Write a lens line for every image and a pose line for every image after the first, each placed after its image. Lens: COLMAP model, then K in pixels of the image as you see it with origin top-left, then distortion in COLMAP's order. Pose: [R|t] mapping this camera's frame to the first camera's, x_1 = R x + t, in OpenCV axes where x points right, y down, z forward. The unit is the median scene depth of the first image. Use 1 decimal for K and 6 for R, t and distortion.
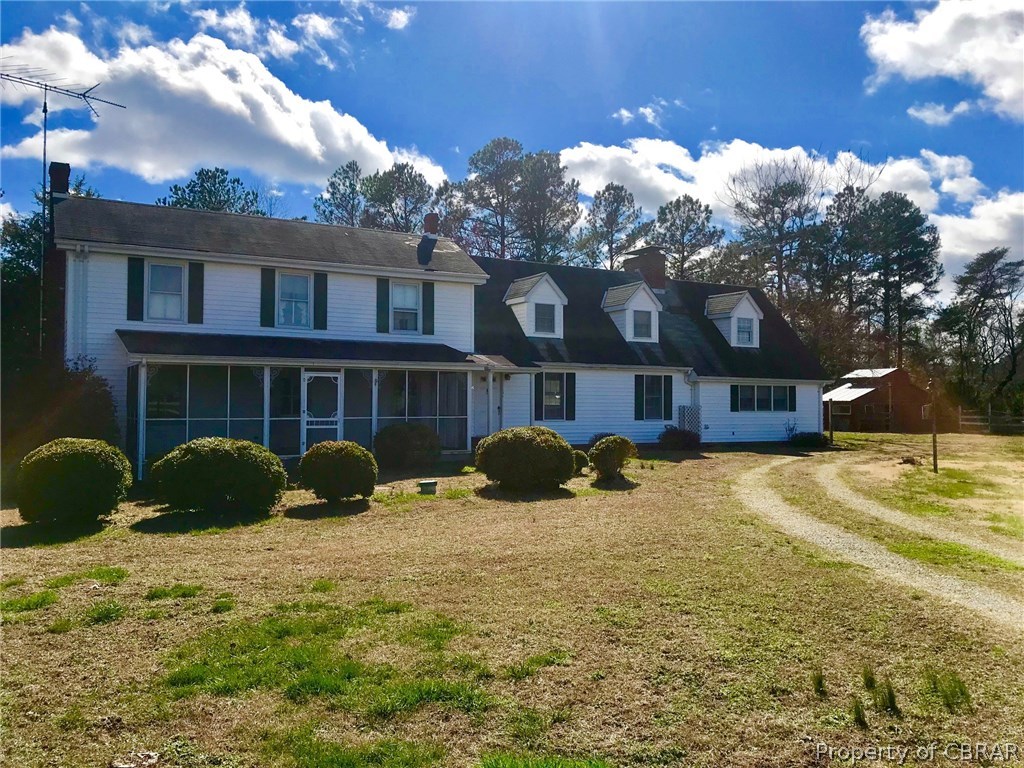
lens RADIAL K [[844.3, 0, 512.0], [0, 844.3, 384.0], [0, 0, 1]] dist [0.005980, 0.004086]
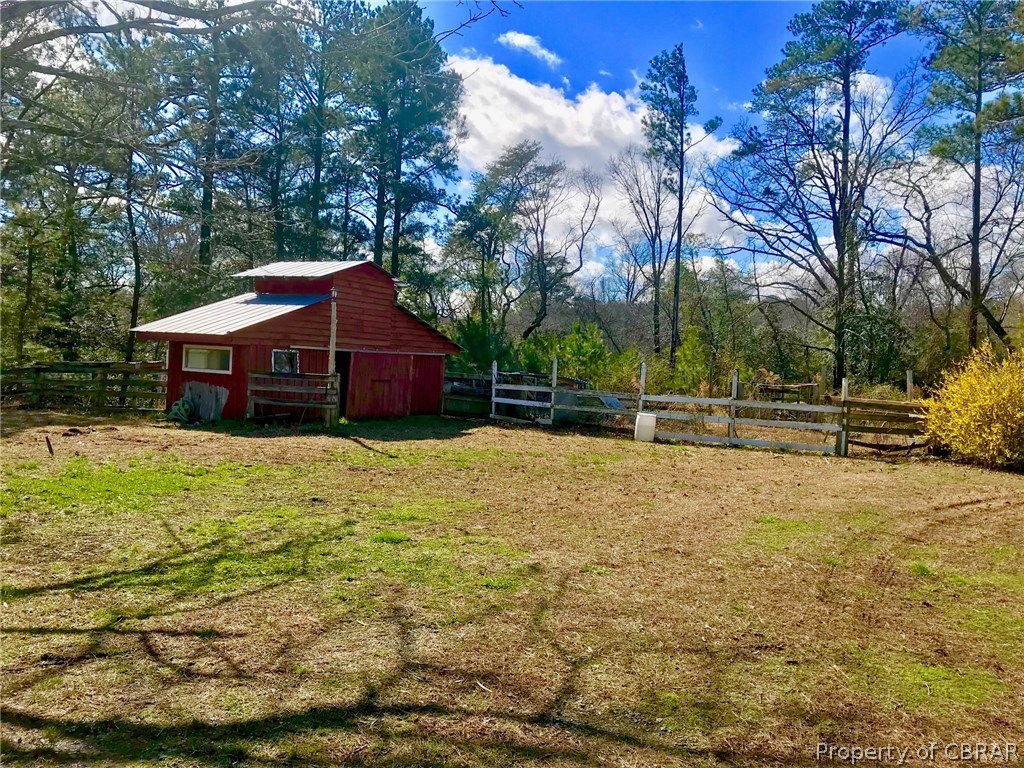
lens RADIAL K [[844.3, 0, 512.0], [0, 844.3, 384.0], [0, 0, 1]] dist [0.005980, 0.004086]
pose [[0.847607, 0.025703, 0.530002, 0.348538], [-0.056248, 0.997551, 0.041578, 0.021742], [-0.527636, -0.065054, 0.846976, 0.715265]]
